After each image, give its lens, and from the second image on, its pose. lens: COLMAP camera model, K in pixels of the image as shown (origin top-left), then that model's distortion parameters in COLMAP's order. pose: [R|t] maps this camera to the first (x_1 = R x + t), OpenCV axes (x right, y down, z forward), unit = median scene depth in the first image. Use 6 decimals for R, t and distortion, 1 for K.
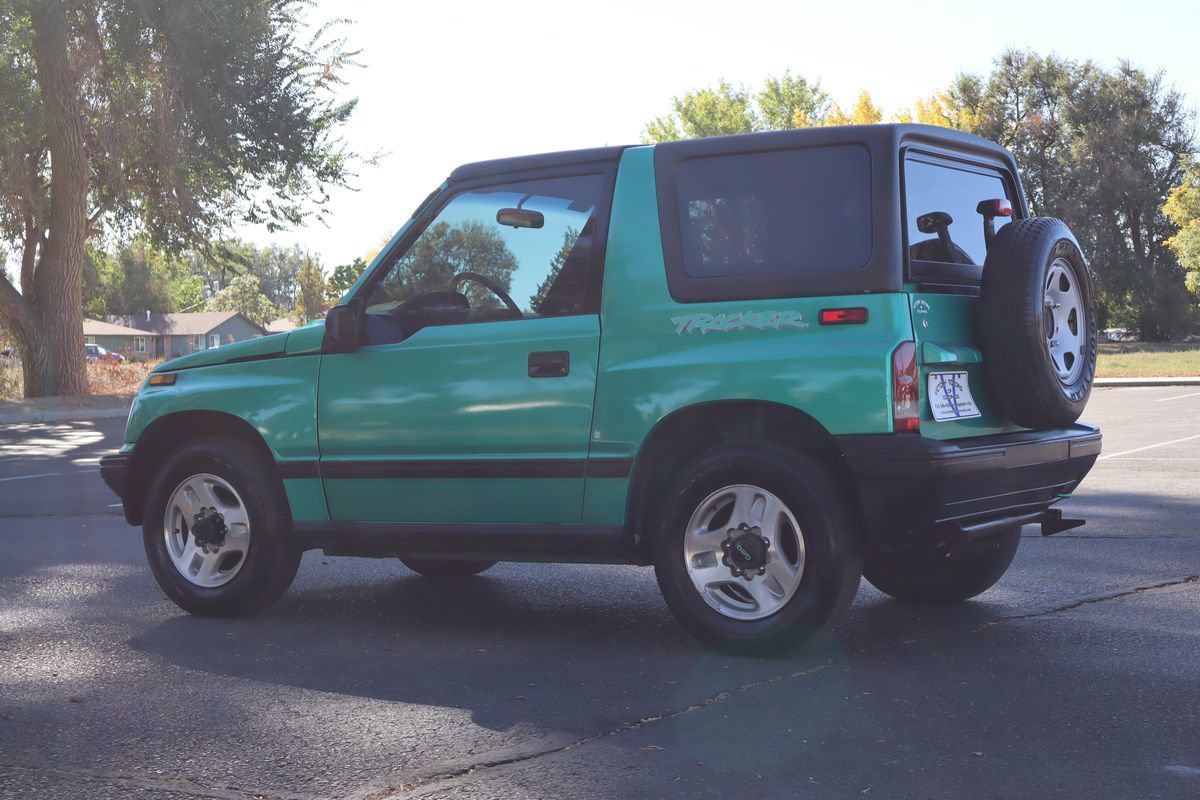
lens RADIAL K [[1986.1, 0, 600.0], [0, 1986.1, 400.0], [0, 0, 1]] dist [-0.017348, 0.031264]
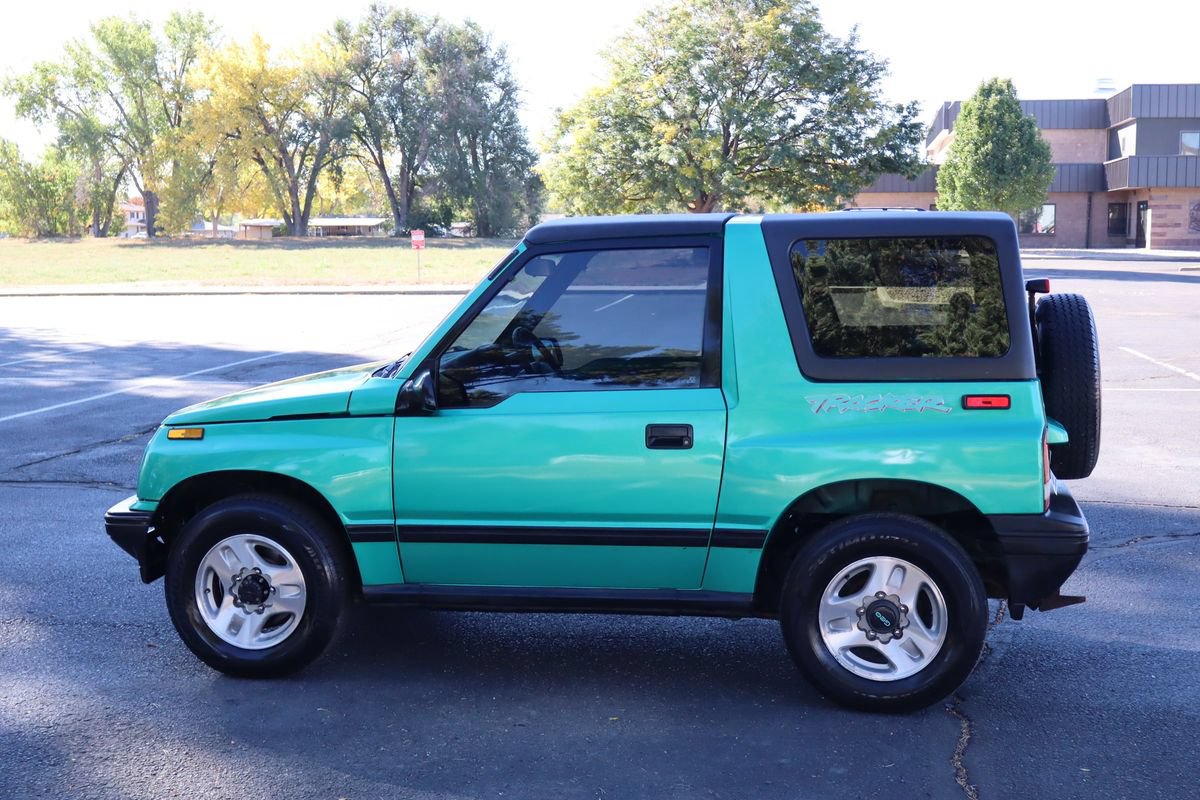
lens RADIAL K [[1576.3, 0, 600.0], [0, 1576.3, 400.0], [0, 0, 1]] dist [-0.001491, 0.002208]
pose [[0.934283, -0.021379, 0.355891, -0.309994], [-0.007180, 0.996870, 0.078732, -0.089497], [-0.356461, -0.076113, 0.931205, 0.227997]]
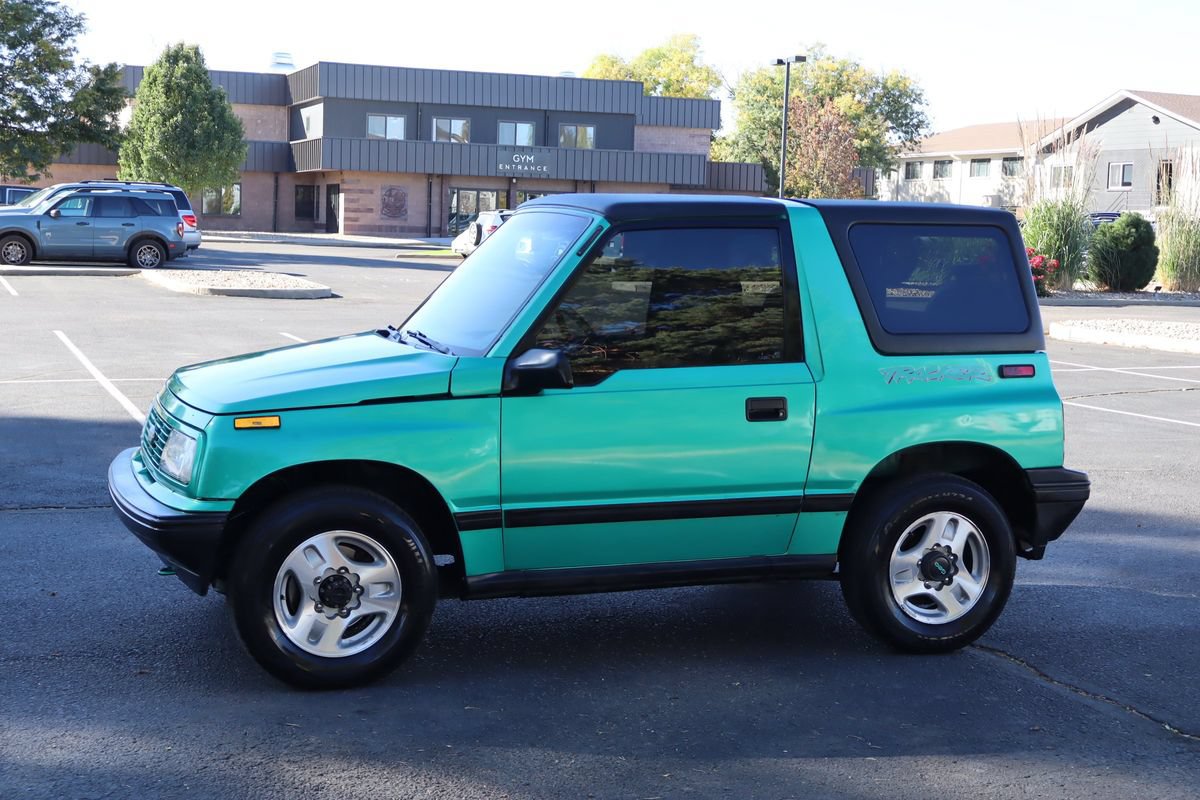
lens RADIAL K [[1733.5, 0, 600.0], [0, 1733.5, 400.0], [0, 0, 1]] dist [-0.000369, 0.028084]
pose [[0.630981, -0.041301, 0.774698, -0.716376], [-0.023709, 0.997089, 0.072467, -0.078675], [-0.775436, -0.064092, 0.628165, 0.429926]]
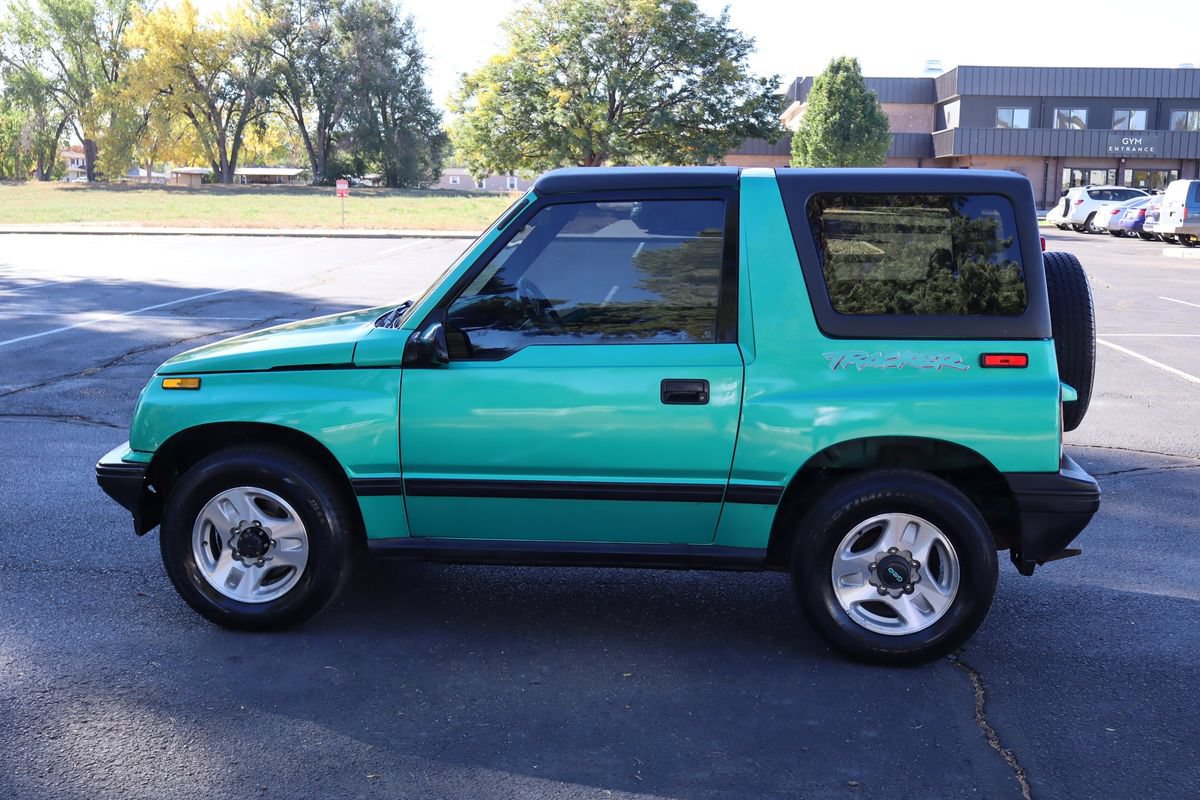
lens RADIAL K [[1358.2, 0, 600.0], [0, 1358.2, 400.0], [0, 0, 1]] dist [0.000512, -0.000242]
pose [[0.902561, -0.033398, 0.429264, -0.323239], [-0.023880, 0.991570, 0.127356, -0.090010], [-0.429899, -0.125198, 0.894155, 0.353243]]
